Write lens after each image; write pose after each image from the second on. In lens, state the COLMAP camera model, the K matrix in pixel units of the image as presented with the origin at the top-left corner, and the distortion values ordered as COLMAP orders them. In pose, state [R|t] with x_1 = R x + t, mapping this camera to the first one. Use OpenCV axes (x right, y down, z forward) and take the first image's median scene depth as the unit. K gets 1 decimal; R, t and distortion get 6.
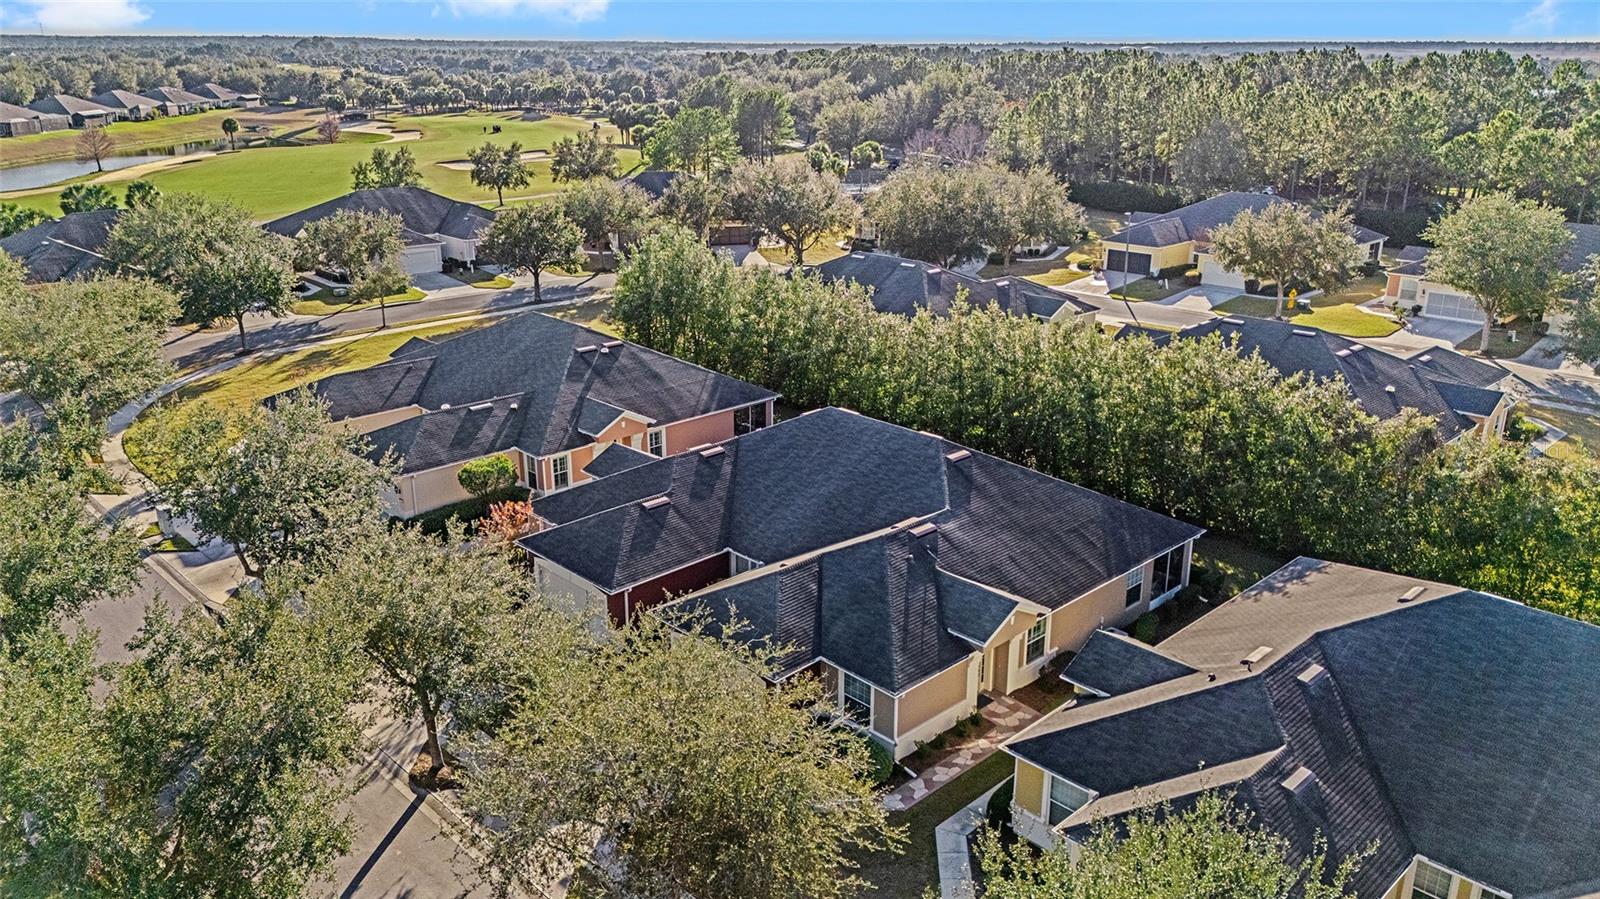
lens RADIAL K [[1177.1, 0, 800.0], [0, 1177.1, 449.5], [0, 0, 1]] dist [0.025293, 0.000516]
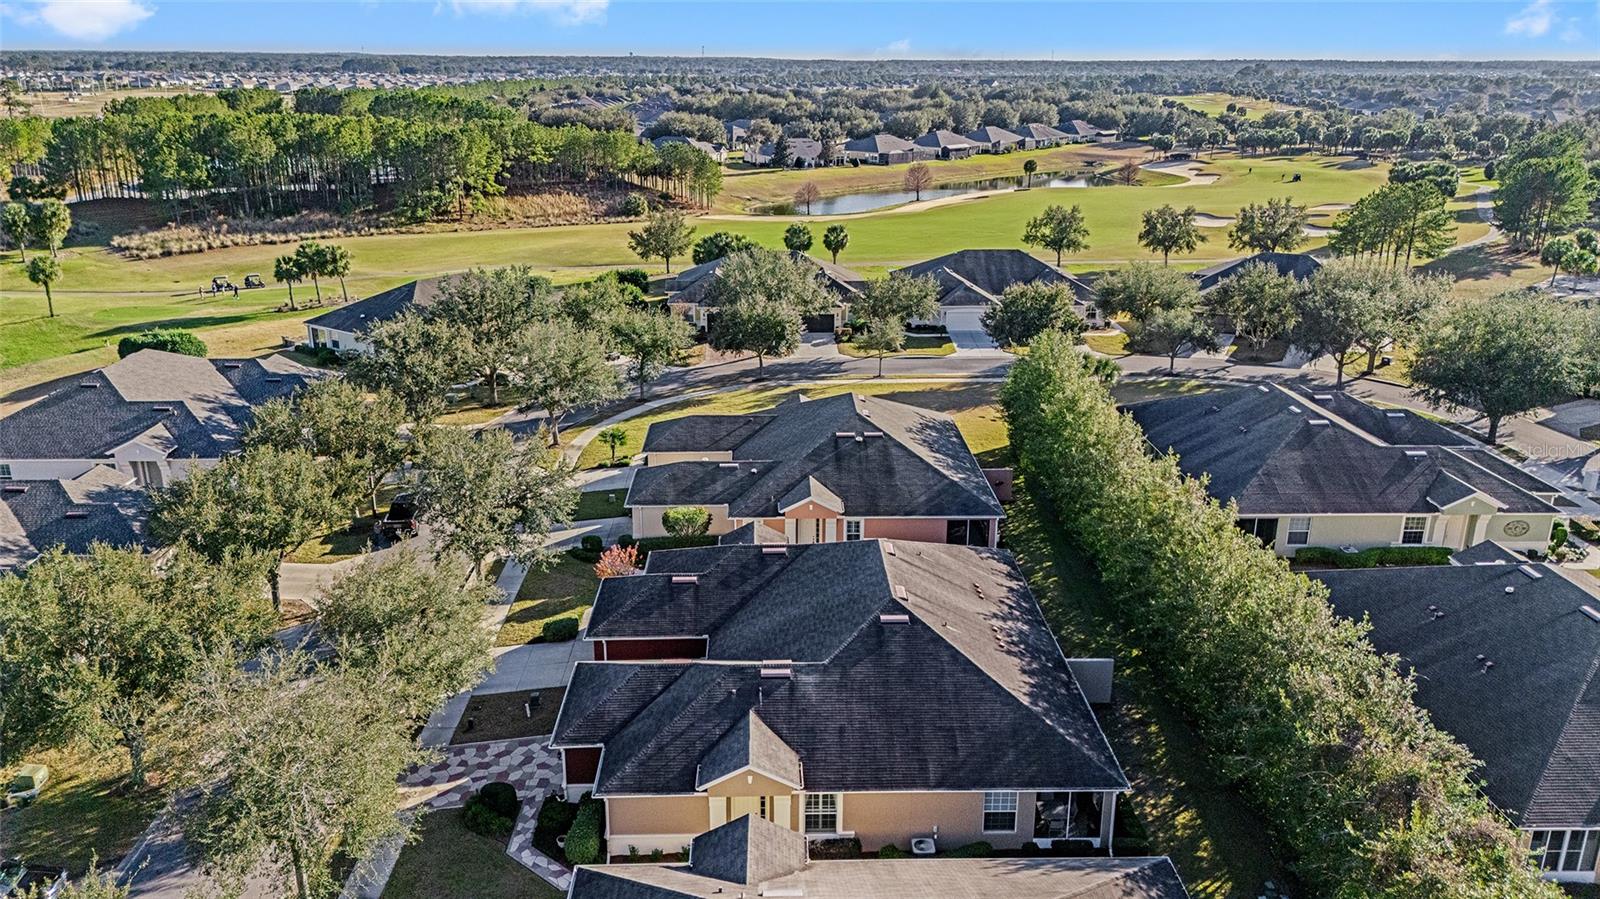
lens RADIAL K [[1158.2, 0, 800.0], [0, 1158.2, 449.5], [0, 0, 1]] dist [0.021815, -0.000374]
pose [[0.745471, 0.208291, -0.633157, 0.121910], [-0.218048, 0.973860, 0.063647, -0.032910], [0.629864, 0.090612, 0.771402, 0.029987]]
